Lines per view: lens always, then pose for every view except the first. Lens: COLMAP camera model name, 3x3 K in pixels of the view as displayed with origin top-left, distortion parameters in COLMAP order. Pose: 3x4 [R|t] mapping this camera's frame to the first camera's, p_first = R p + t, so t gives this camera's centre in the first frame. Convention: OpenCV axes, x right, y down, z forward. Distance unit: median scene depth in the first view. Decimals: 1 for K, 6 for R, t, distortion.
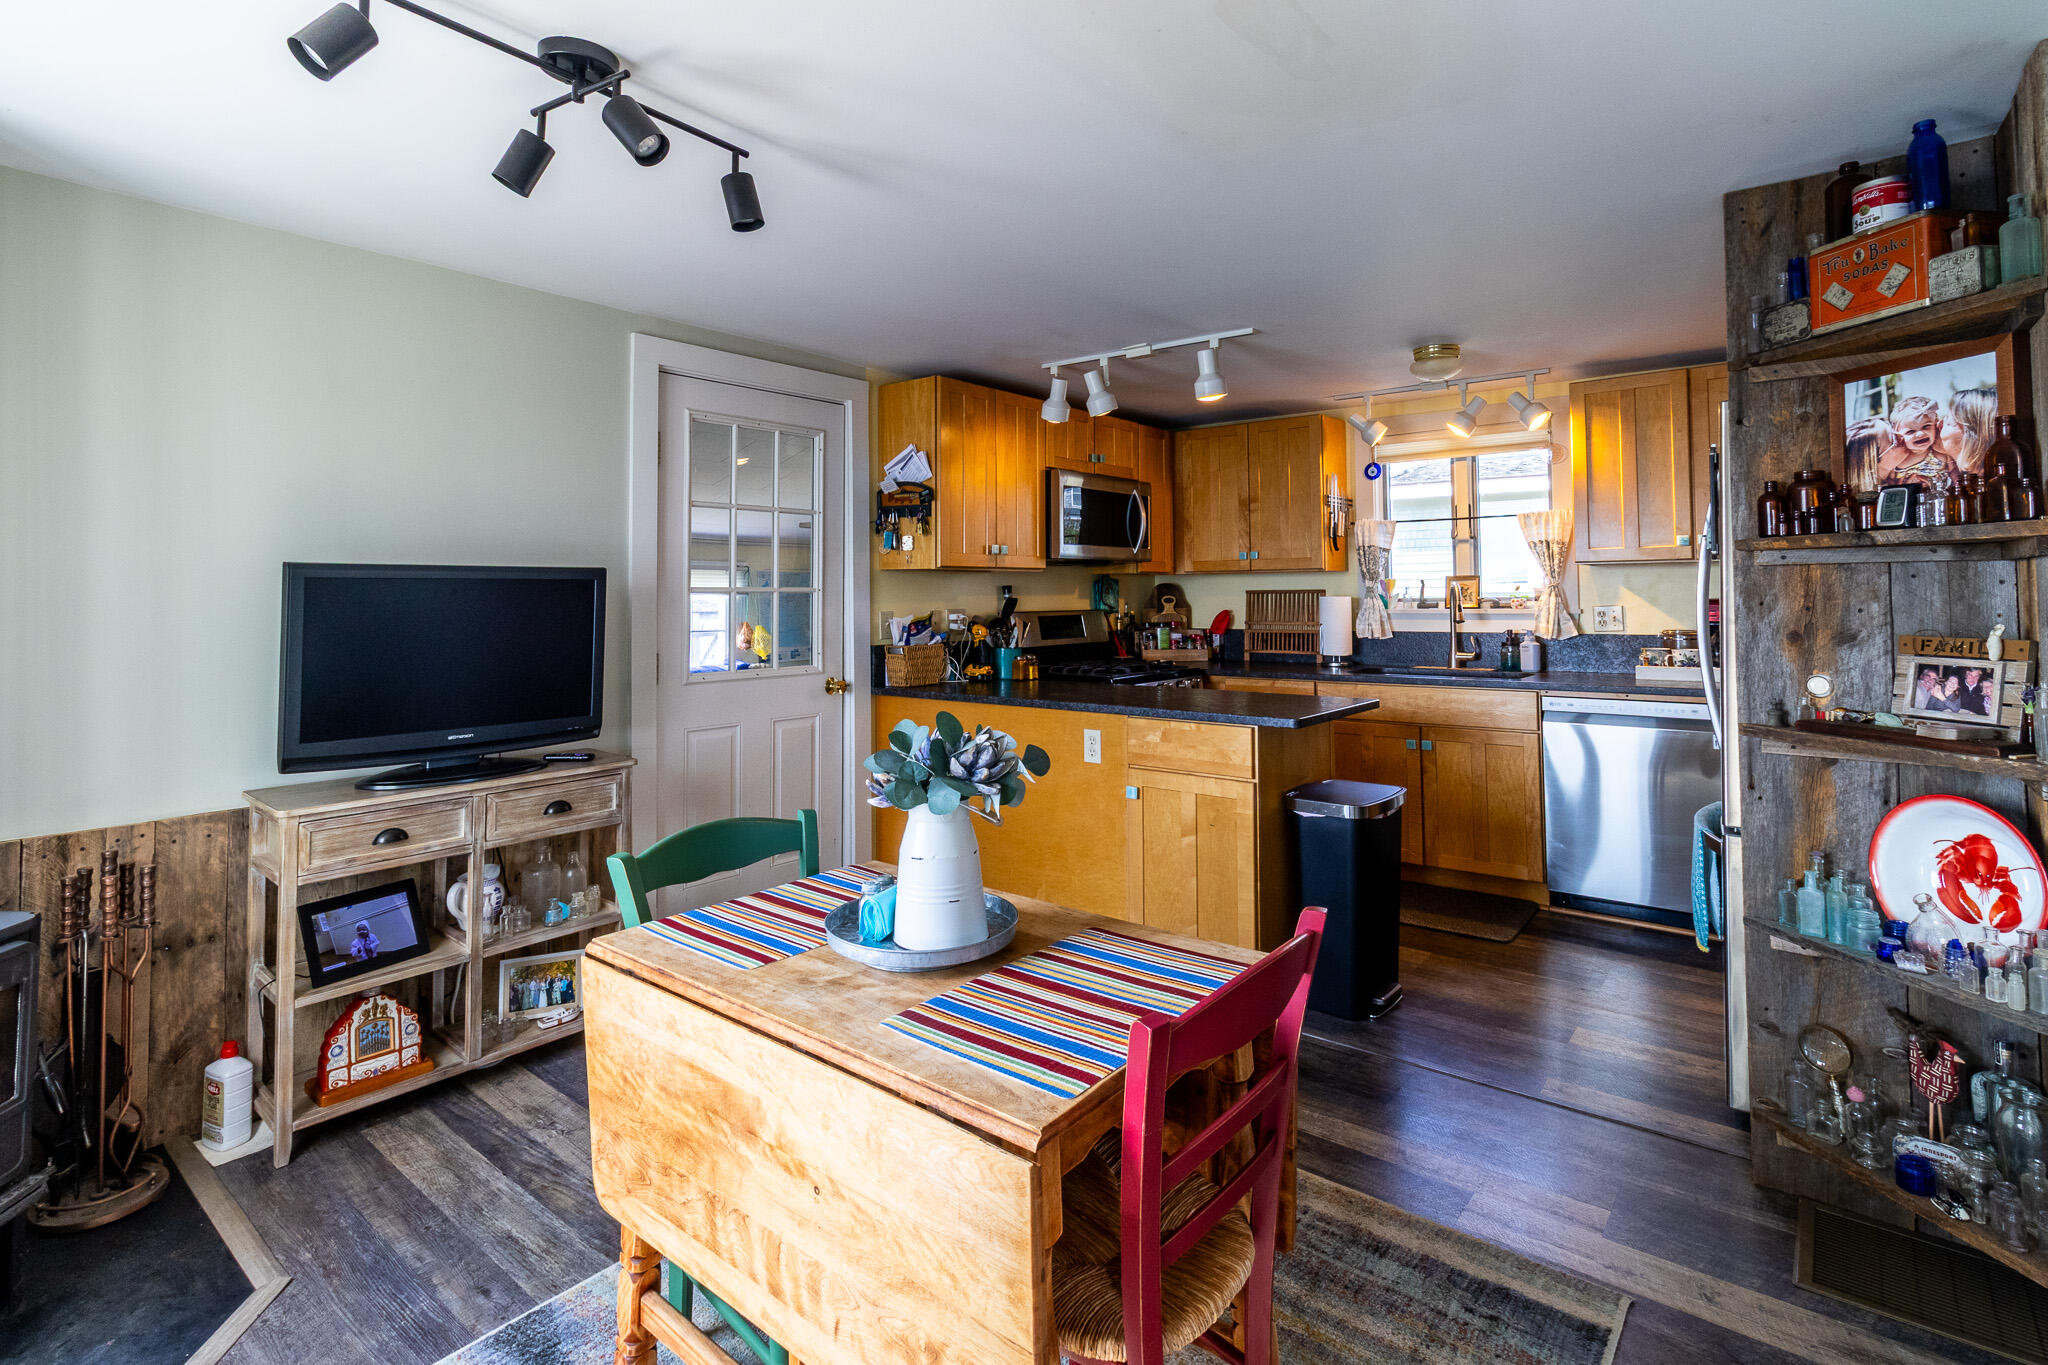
lens RADIAL K [[991.6, 0, 1024.3], [0, 991.6, 582.6], [0, 0, 1]] dist [-0.001329, -0.000085]
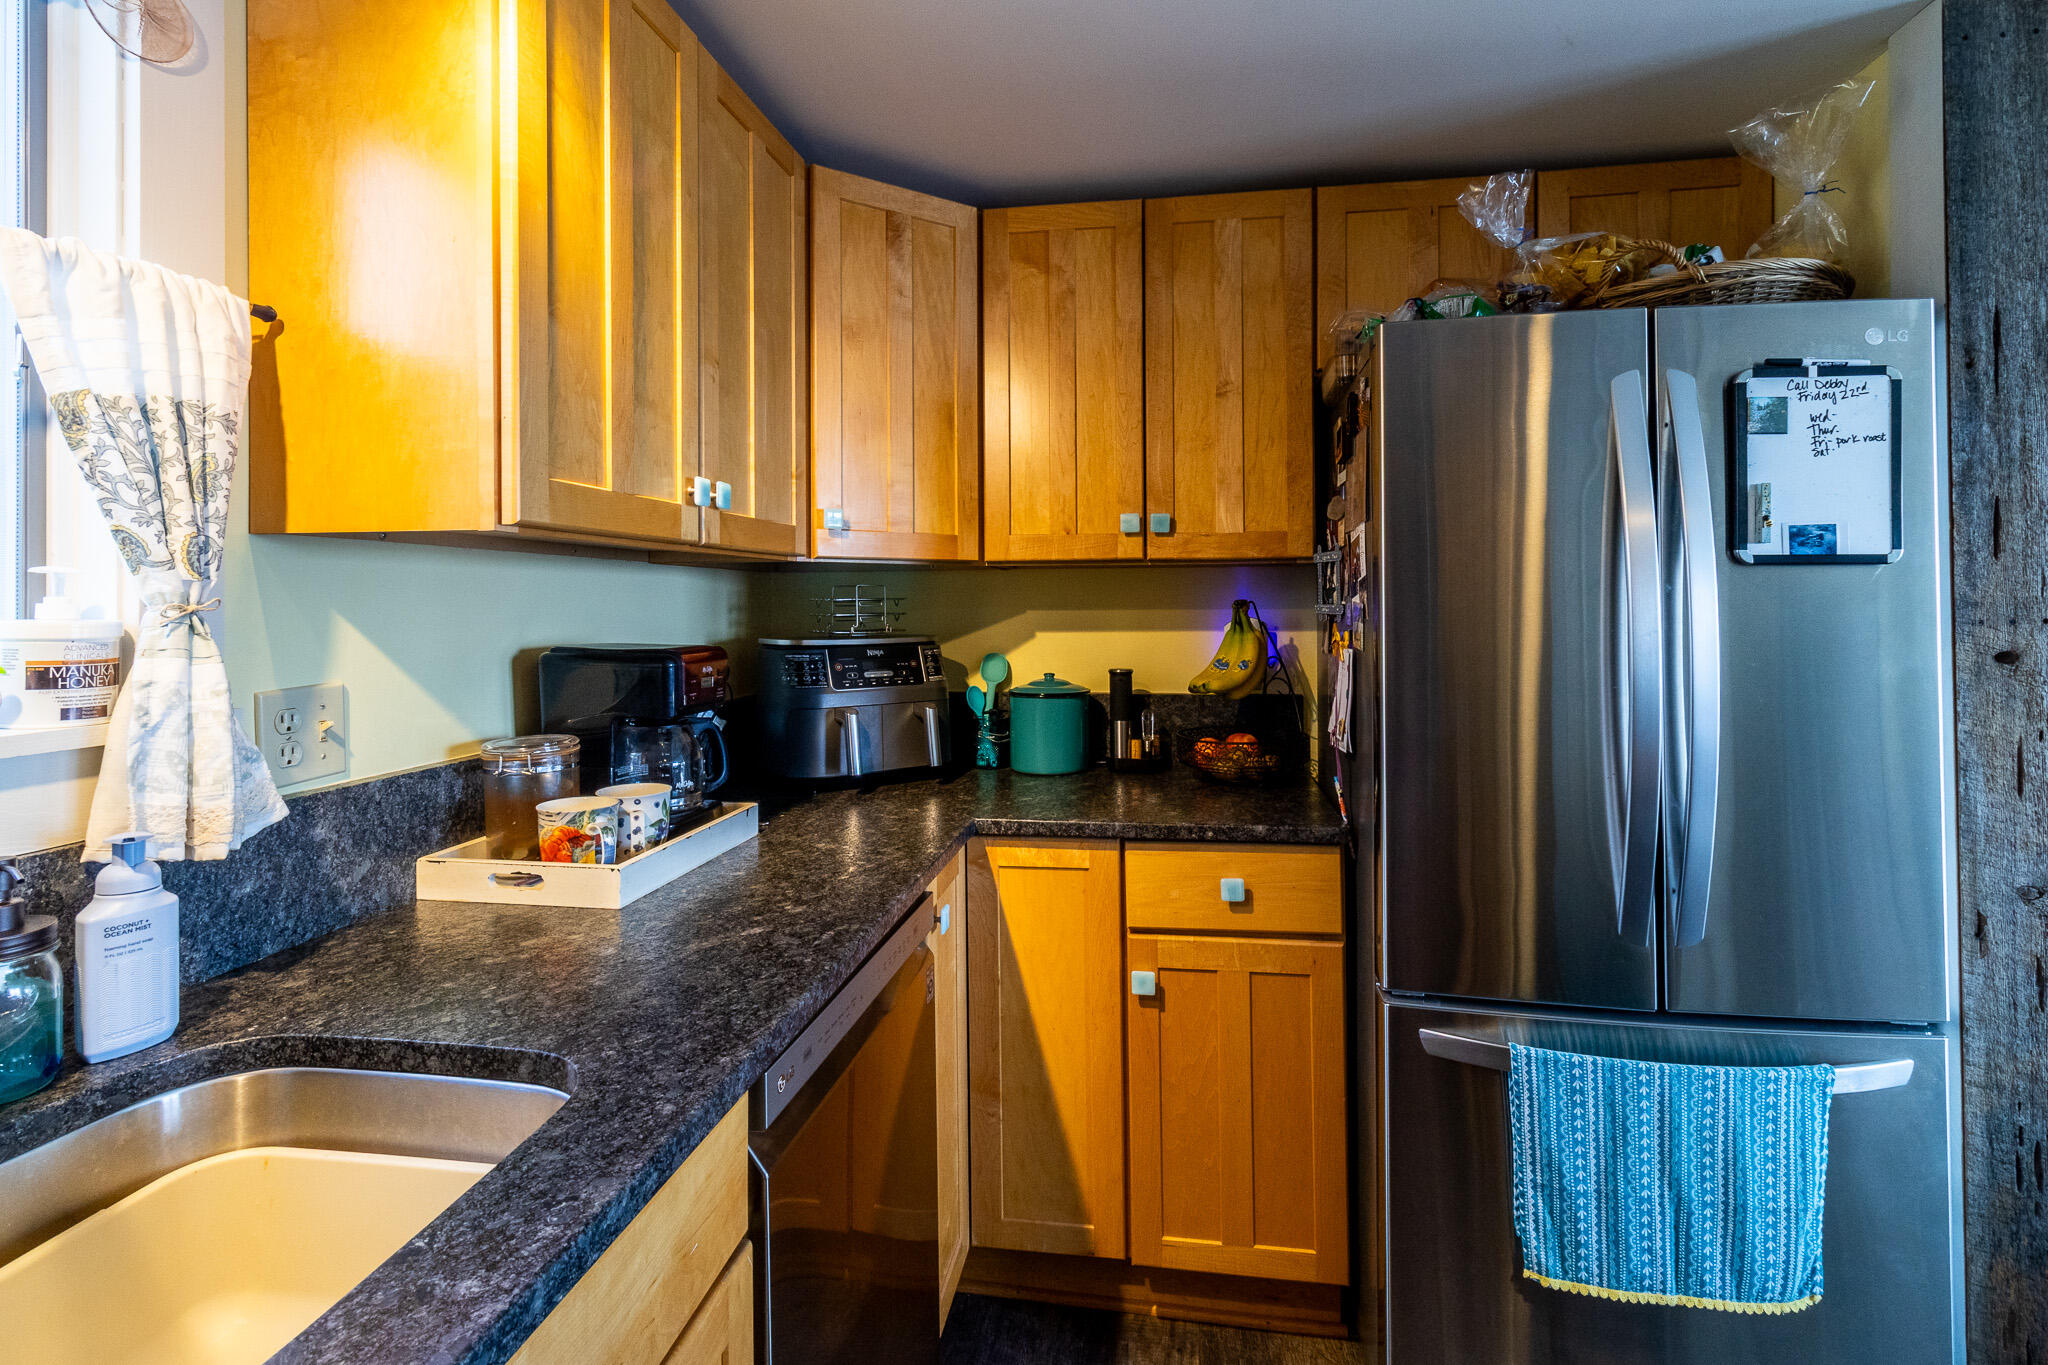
lens RADIAL K [[991.6, 0, 1024.3], [0, 991.6, 582.6], [0, 0, 1]] dist [-0.001329, -0.000085]
pose [[-0.500432, 0.017132, 0.865606, 0.249858], [-0.017981, 0.999383, -0.030175, -0.000627], [-0.865589, -0.030665, -0.499816, 0.948999]]
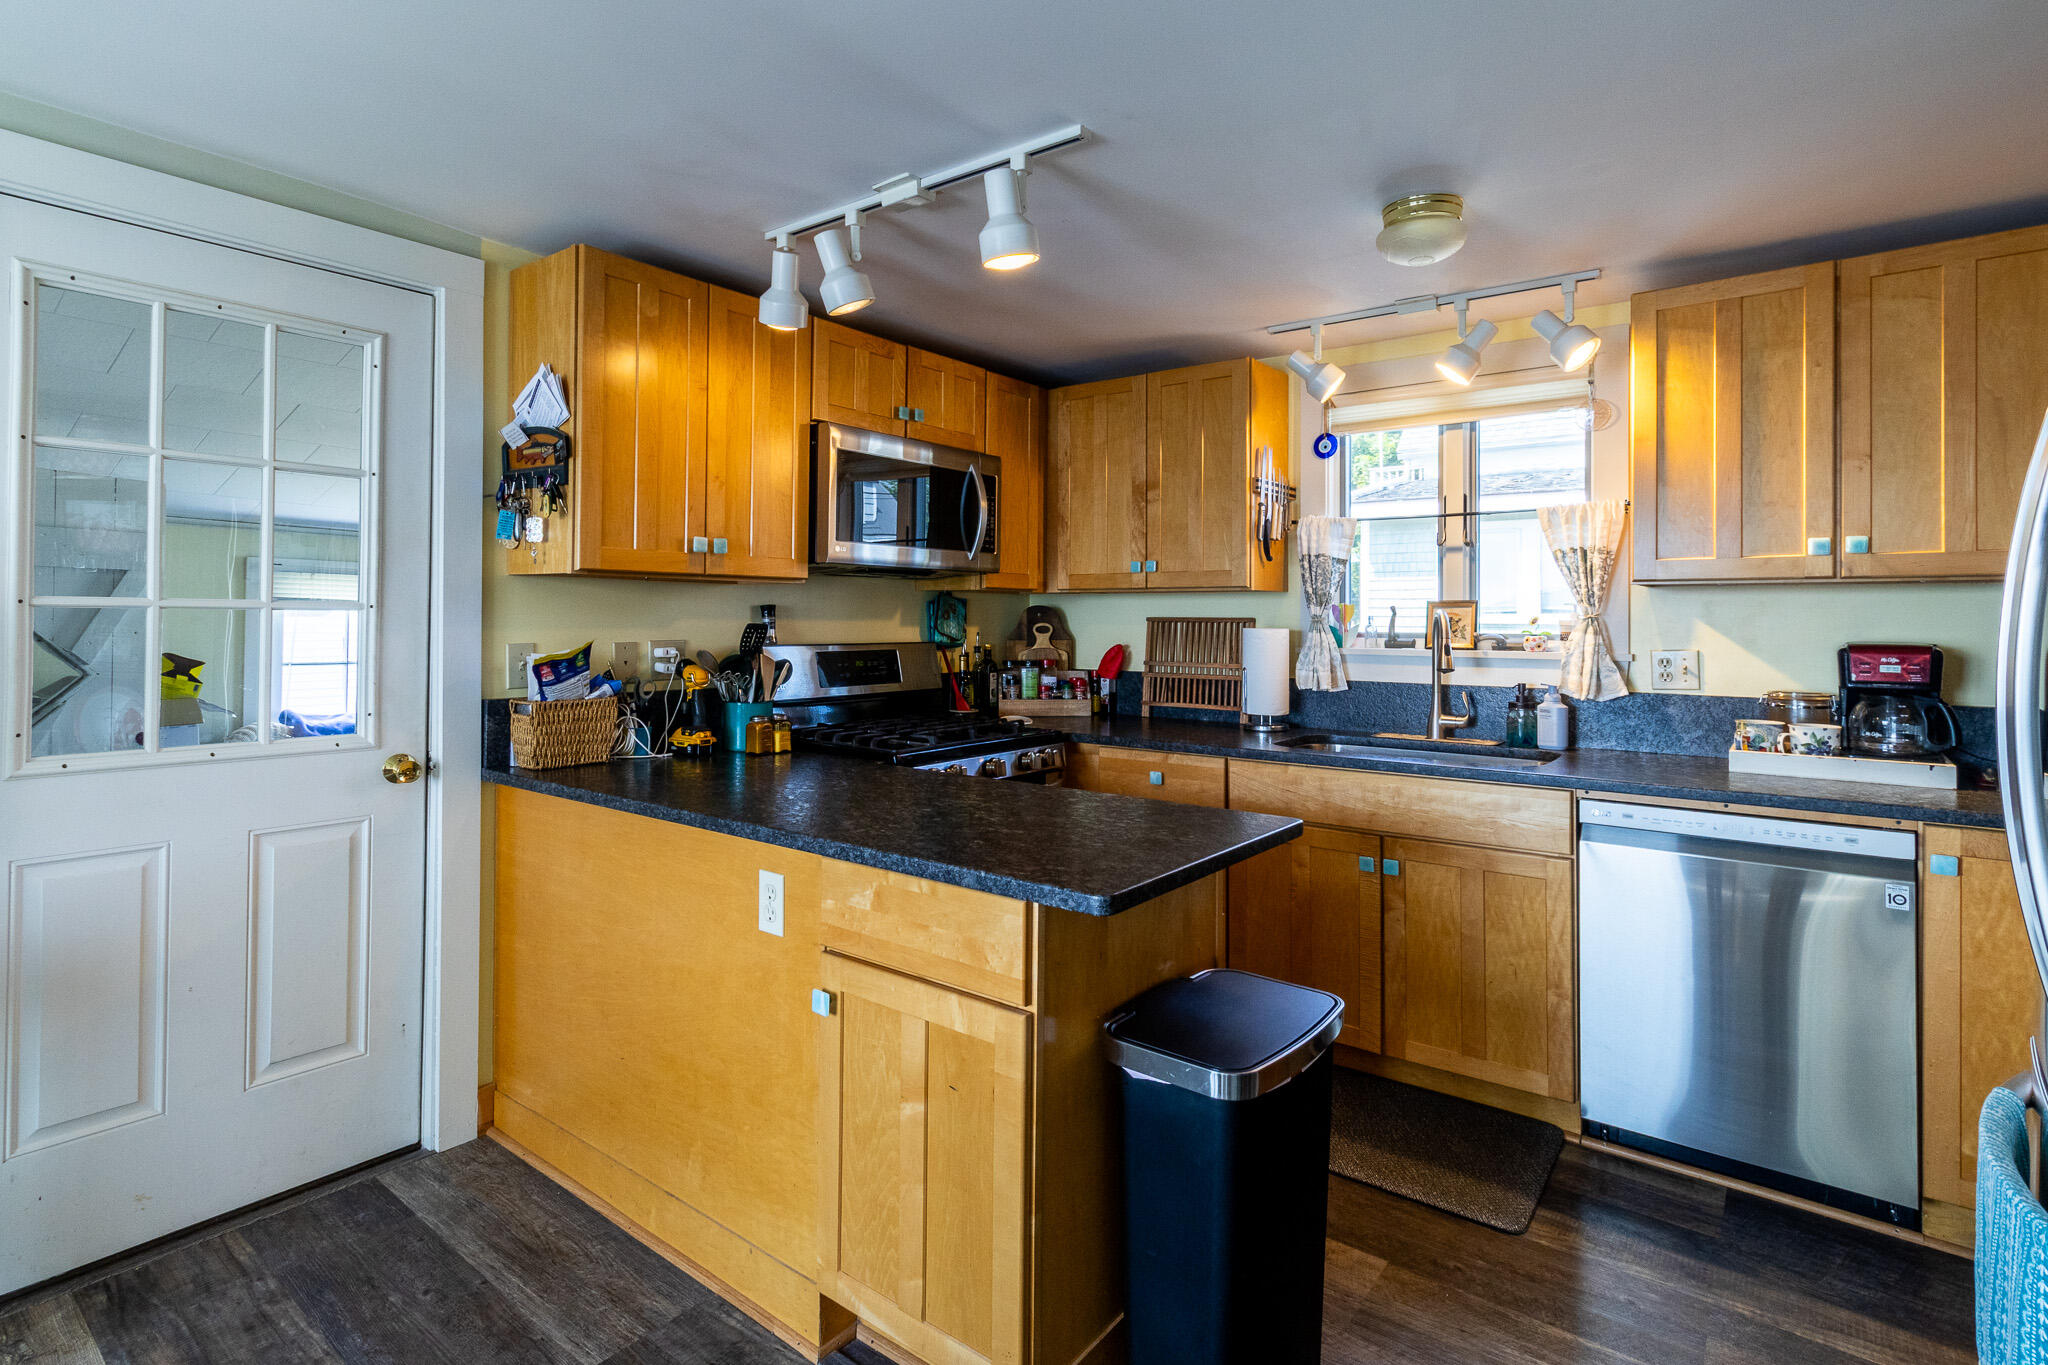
lens RADIAL K [[1005.0, 0, 1026.9], [0, 1005.0, 629.7], [0, 0, 1]] dist [0.002357, 0.000346]
pose [[0.999595, 0.014955, 0.024221, 0.147316], [-0.015546, 0.999581, 0.024426, 0.000693], [-0.023846, -0.024792, 0.999408, 0.347857]]
